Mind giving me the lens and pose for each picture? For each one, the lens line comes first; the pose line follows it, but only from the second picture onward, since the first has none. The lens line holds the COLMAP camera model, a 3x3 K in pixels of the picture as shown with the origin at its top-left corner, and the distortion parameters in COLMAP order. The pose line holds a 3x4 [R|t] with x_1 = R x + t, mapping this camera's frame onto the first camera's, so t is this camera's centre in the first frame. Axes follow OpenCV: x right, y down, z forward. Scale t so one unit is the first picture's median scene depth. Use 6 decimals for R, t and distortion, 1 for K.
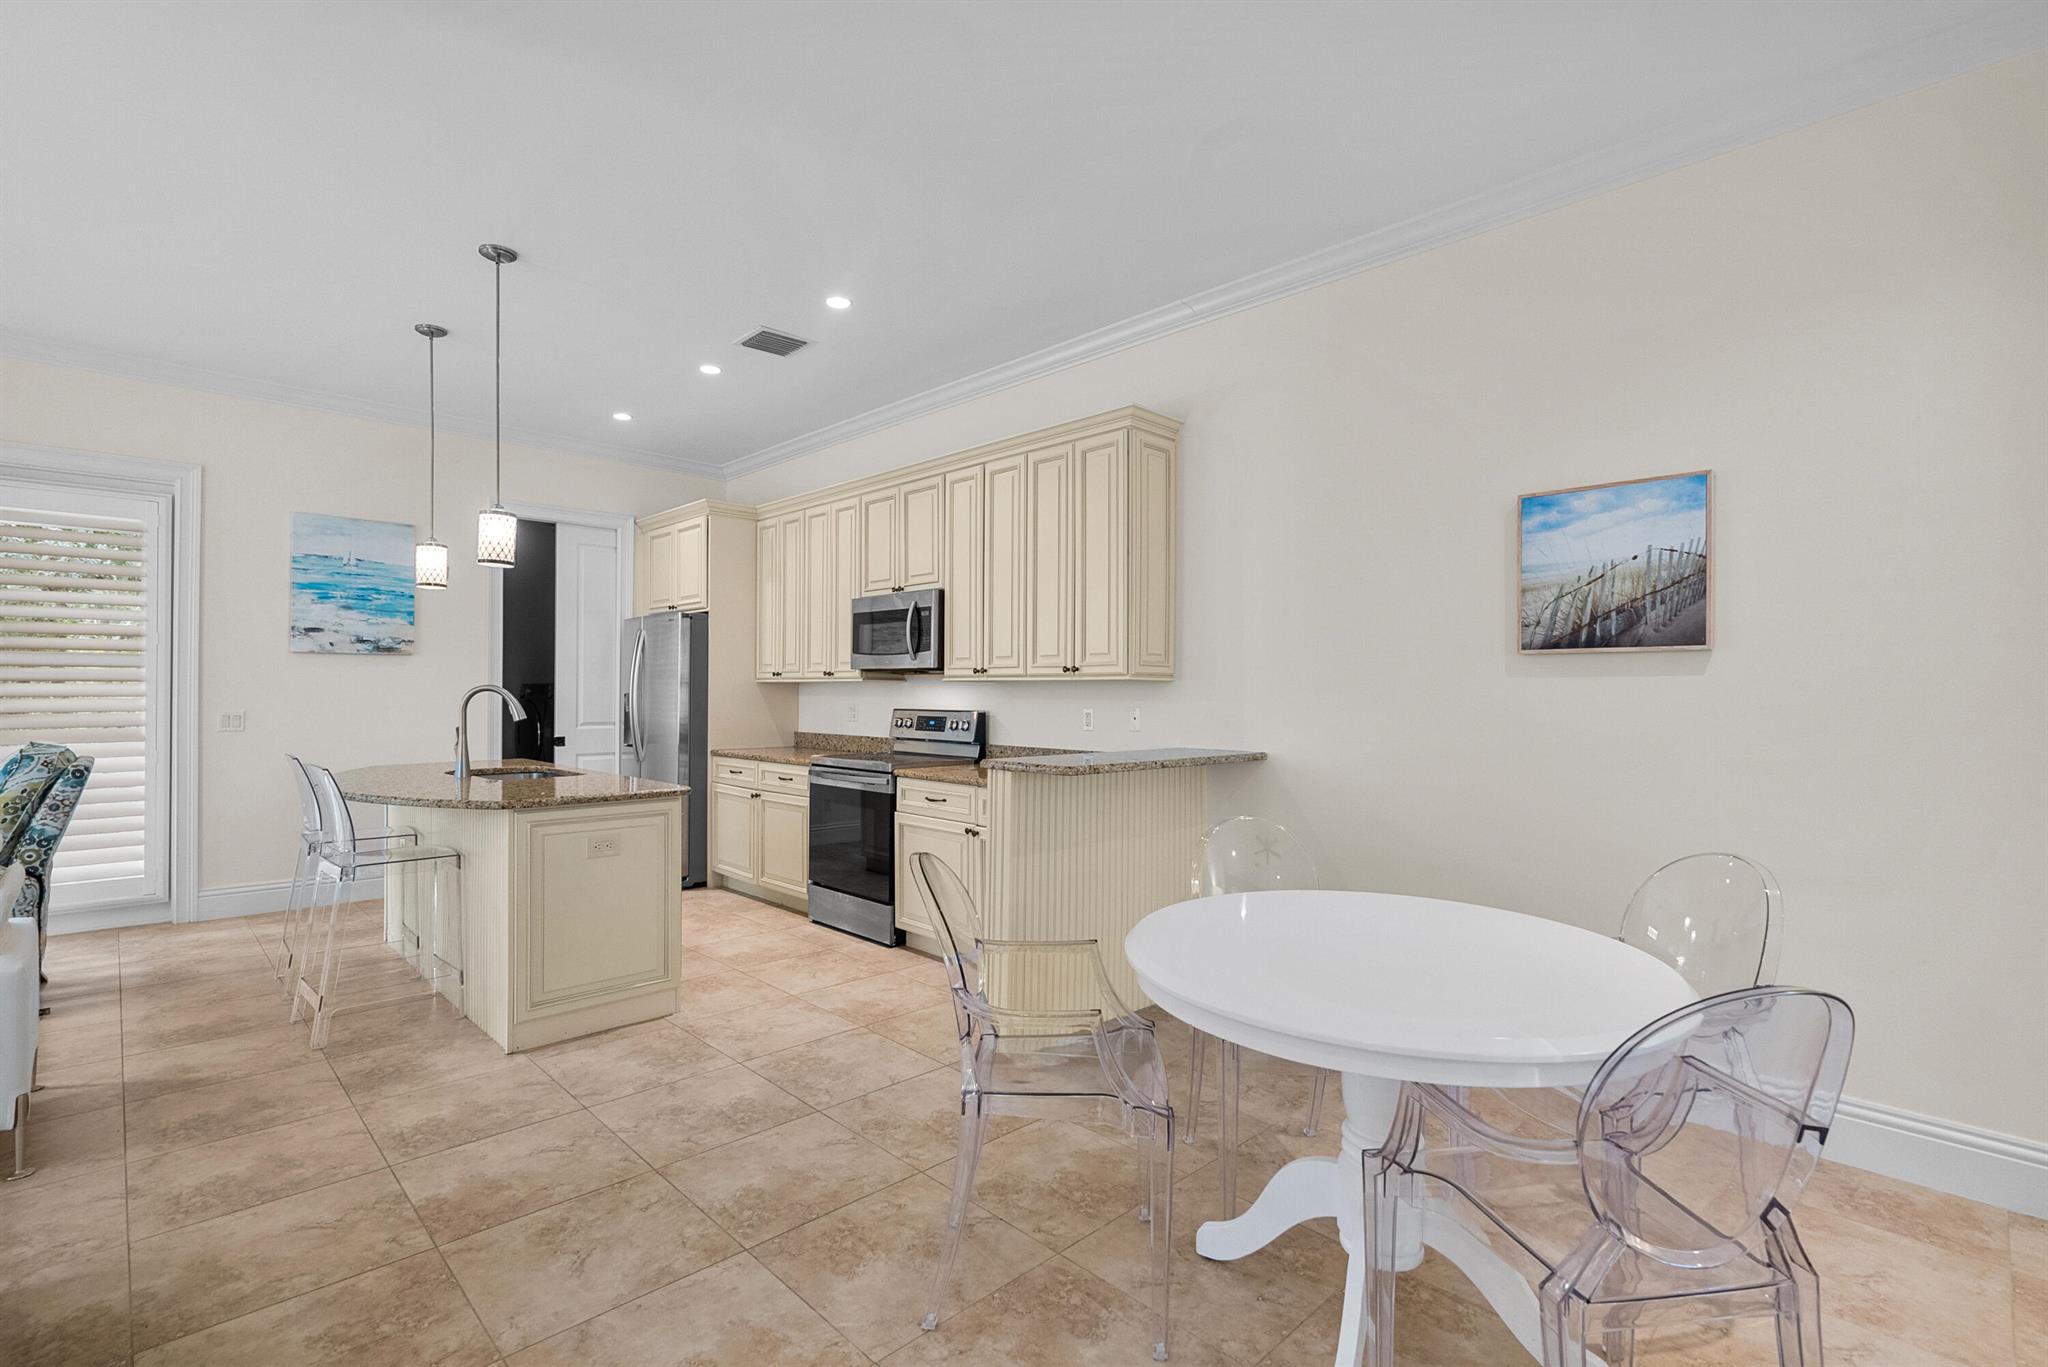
lens RADIAL K [[943.4, 0, 1024.0], [0, 943.4, 683.5], [0, 0, 1]] dist [0.001392, 0.000371]
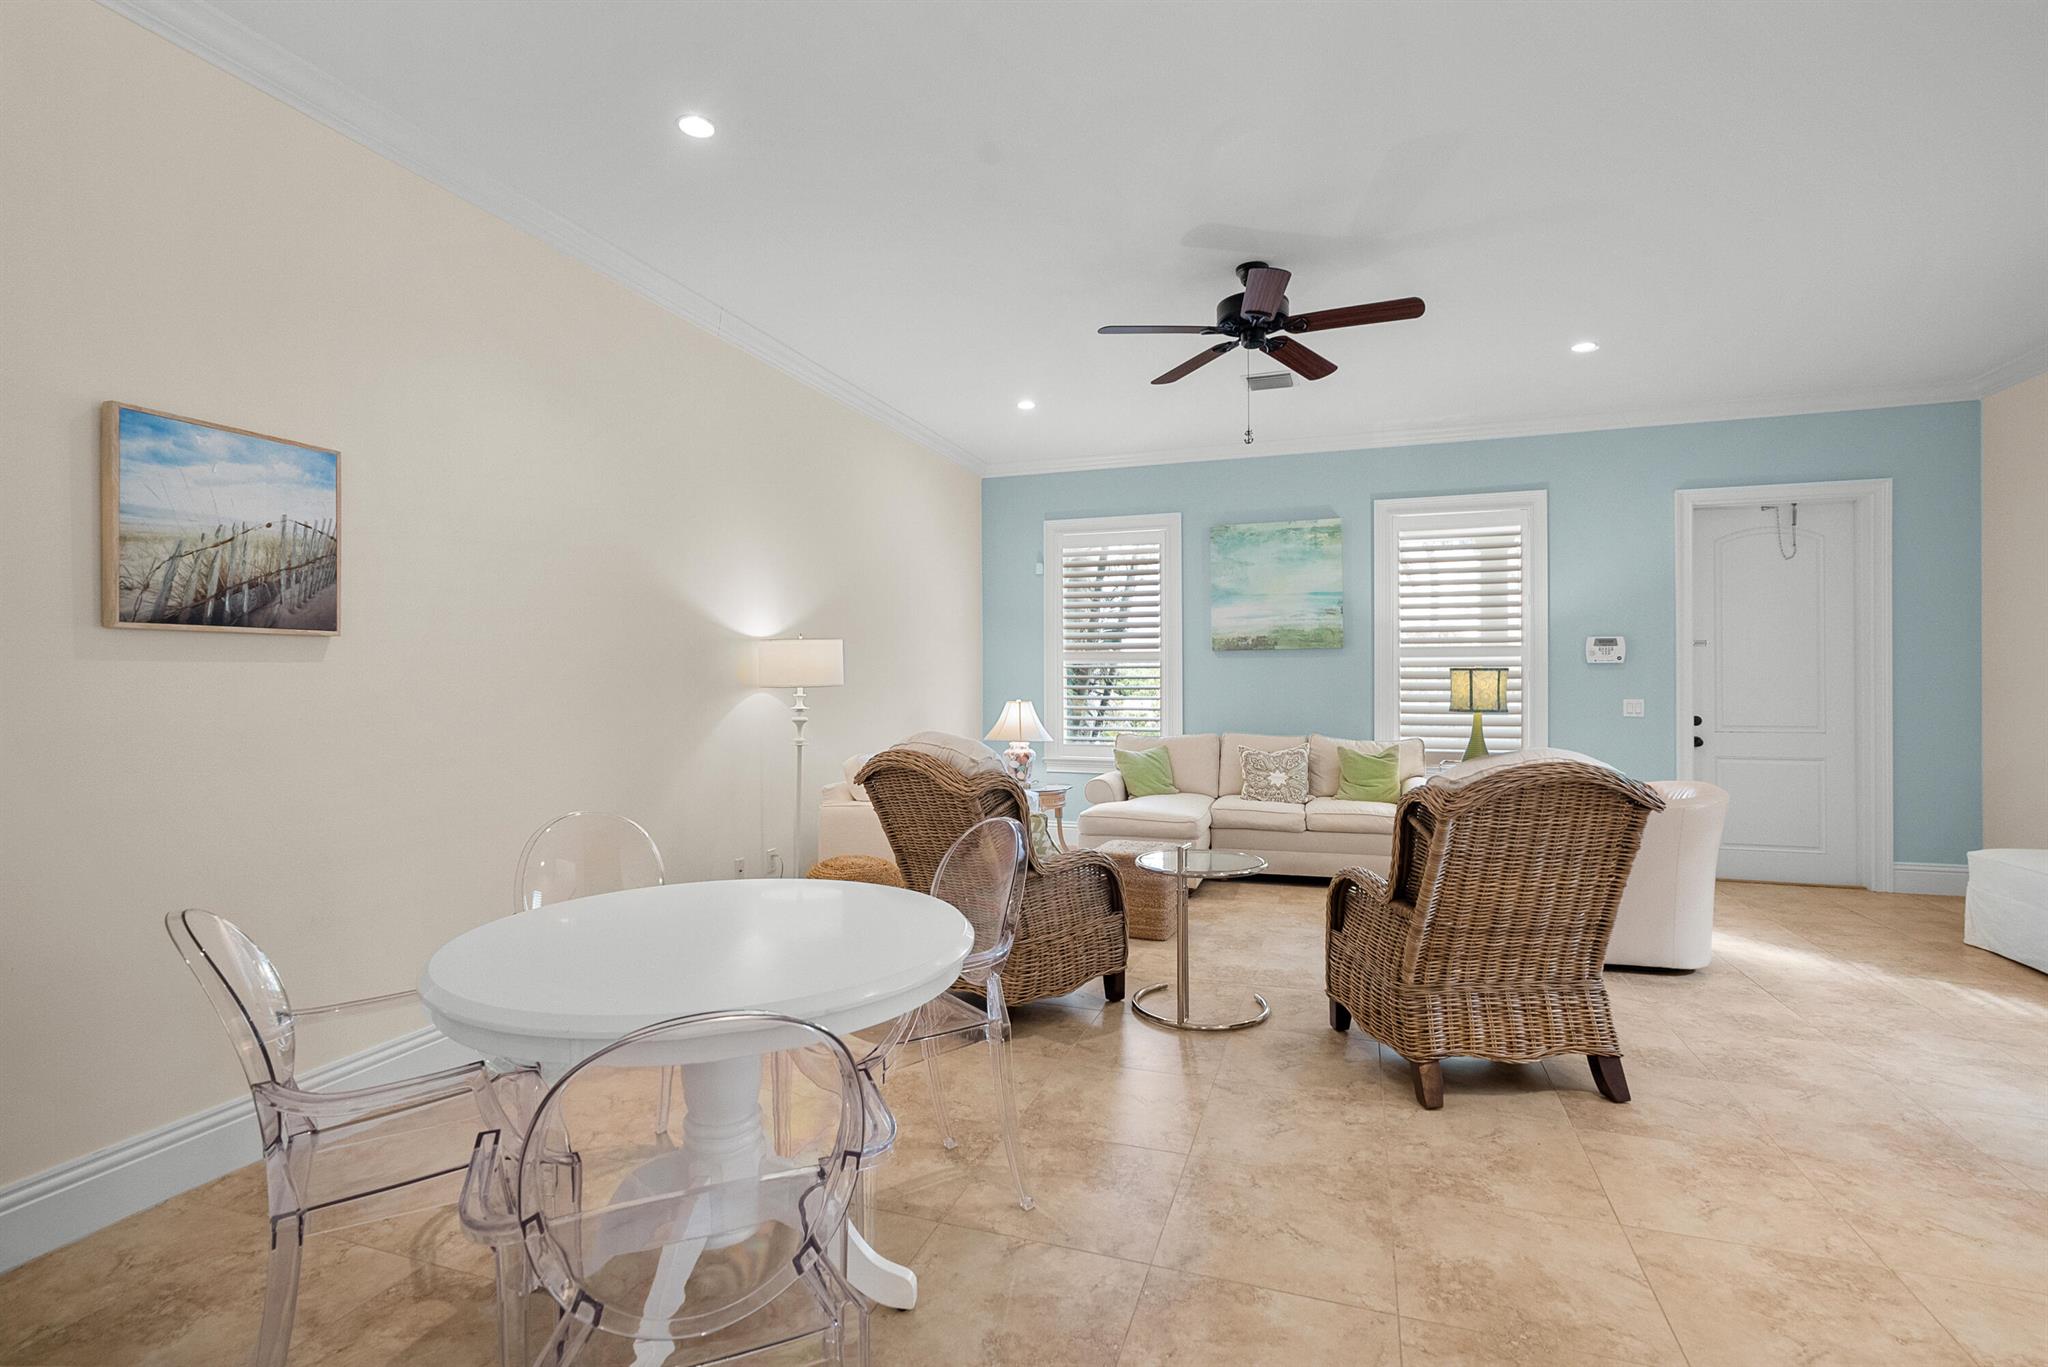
lens RADIAL K [[943.4, 0, 1024.0], [0, 943.4, 683.5], [0, 0, 1]] dist [0.001392, 0.000371]
pose [[-0.452525, -0.007514, 0.891720, -0.438426], [-0.003793, 0.999972, 0.006501, 0.003839], [-0.891744, -0.000440, -0.452541, 0.766054]]
